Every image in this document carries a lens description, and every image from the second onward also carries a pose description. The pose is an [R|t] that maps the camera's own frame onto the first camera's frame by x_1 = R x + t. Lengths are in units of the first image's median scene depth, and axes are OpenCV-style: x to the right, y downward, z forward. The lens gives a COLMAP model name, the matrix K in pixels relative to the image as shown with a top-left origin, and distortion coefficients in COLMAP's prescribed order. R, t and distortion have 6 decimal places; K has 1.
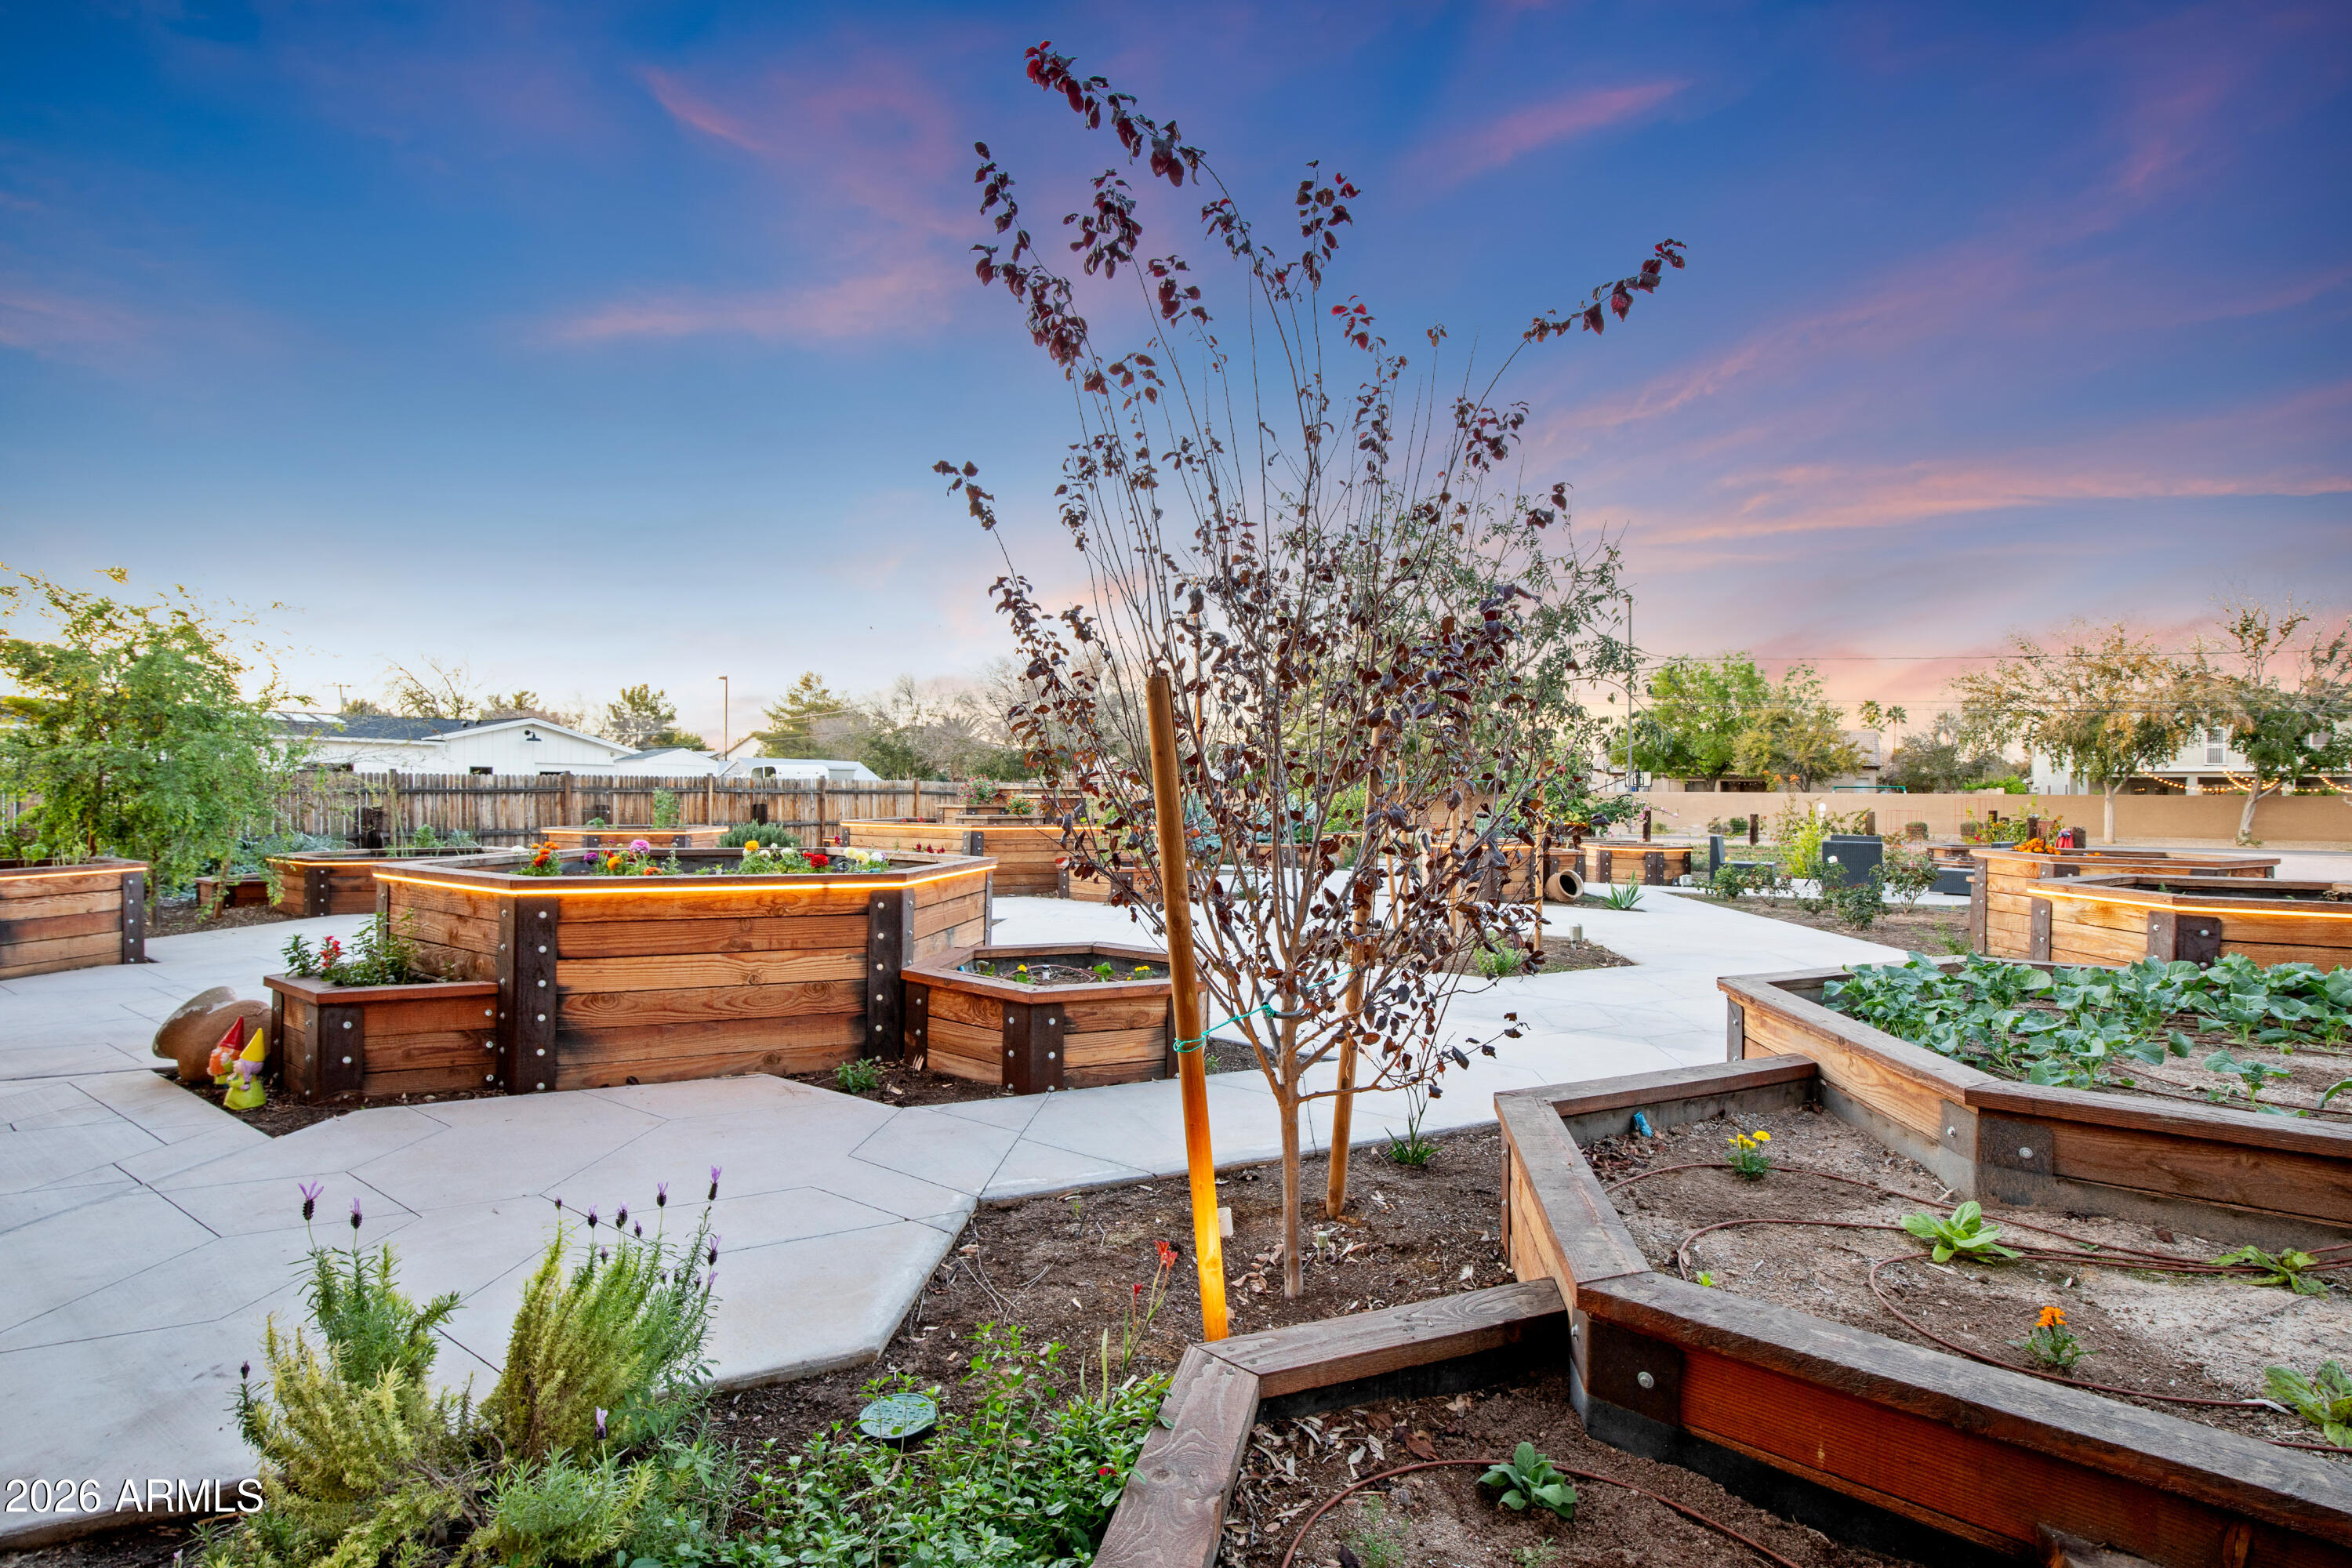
lens RADIAL K [[1087.8, 0, 1197.2], [0, 1087.8, 794.9], [0, 0, 1]] dist [-0.030691, 0.002717]
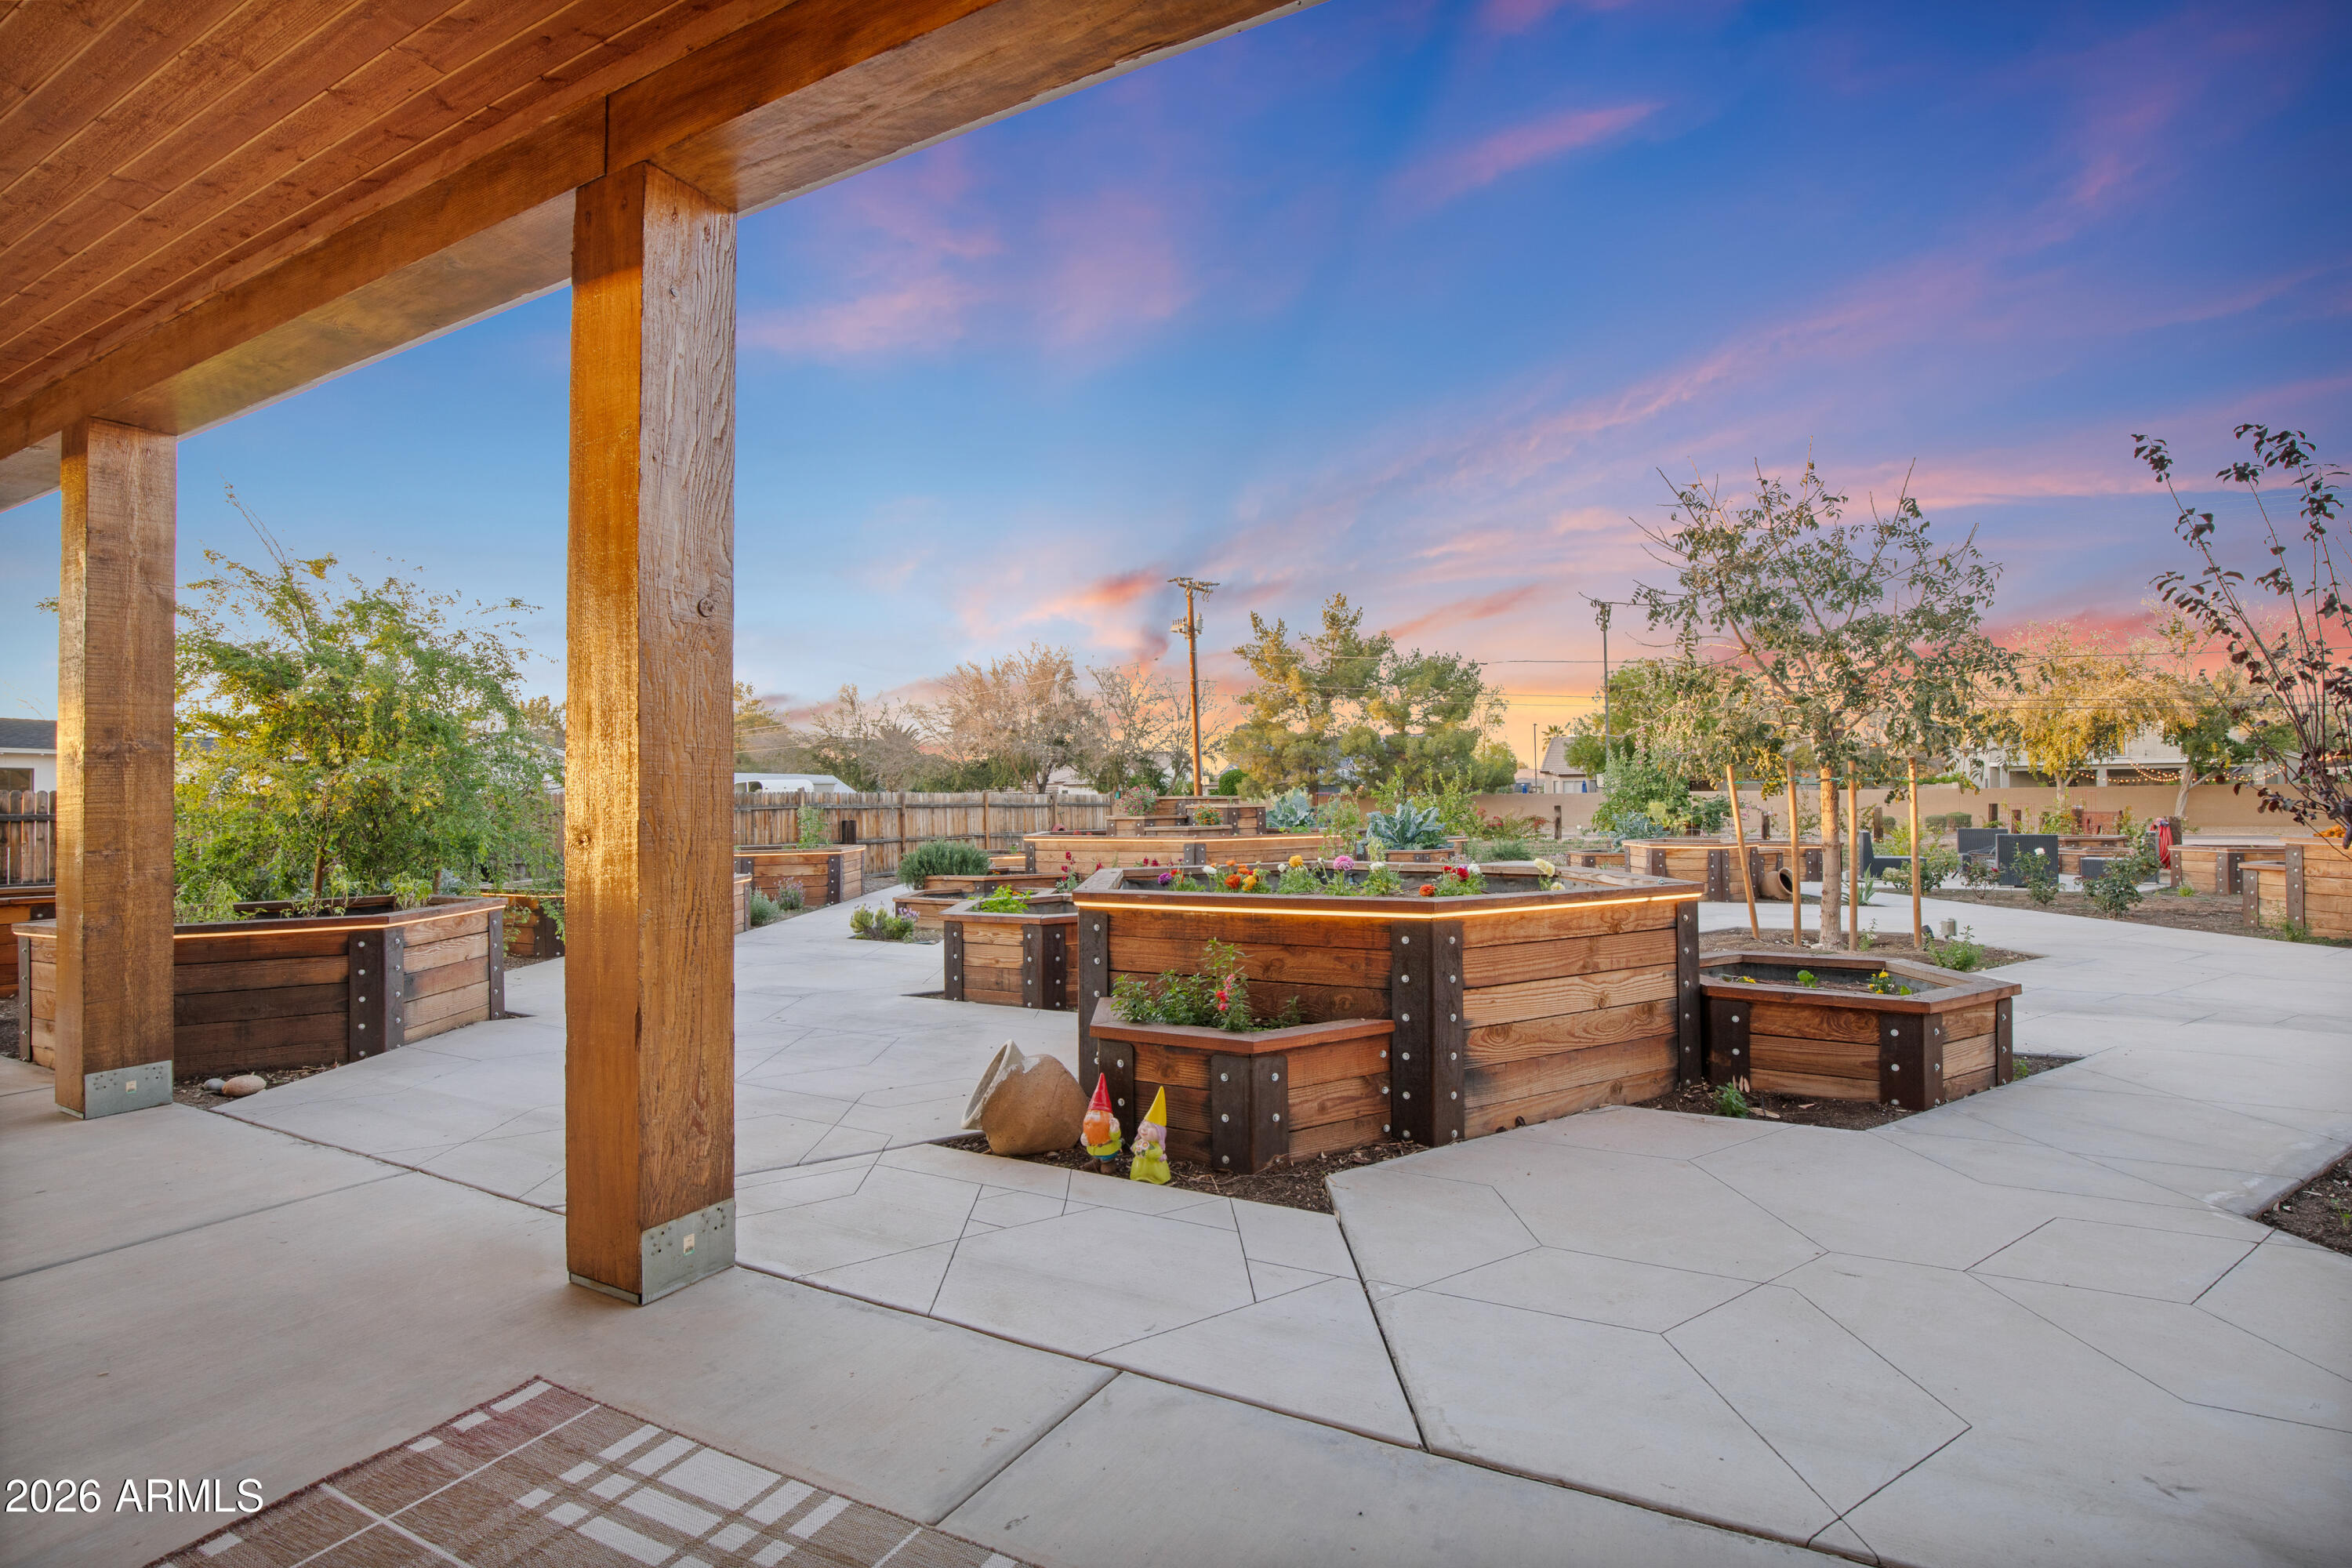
lens RADIAL K [[1087.8, 0, 1164.1], [0, 1087.8, 767.5], [0, 0, 1]] dist [-0.030691, 0.002717]
pose [[0.997877, -0.023614, 0.060692, -0.796168], [0.025535, 0.999191, -0.031073, -0.008455], [-0.059909, 0.032557, 0.997673, 0.100842]]
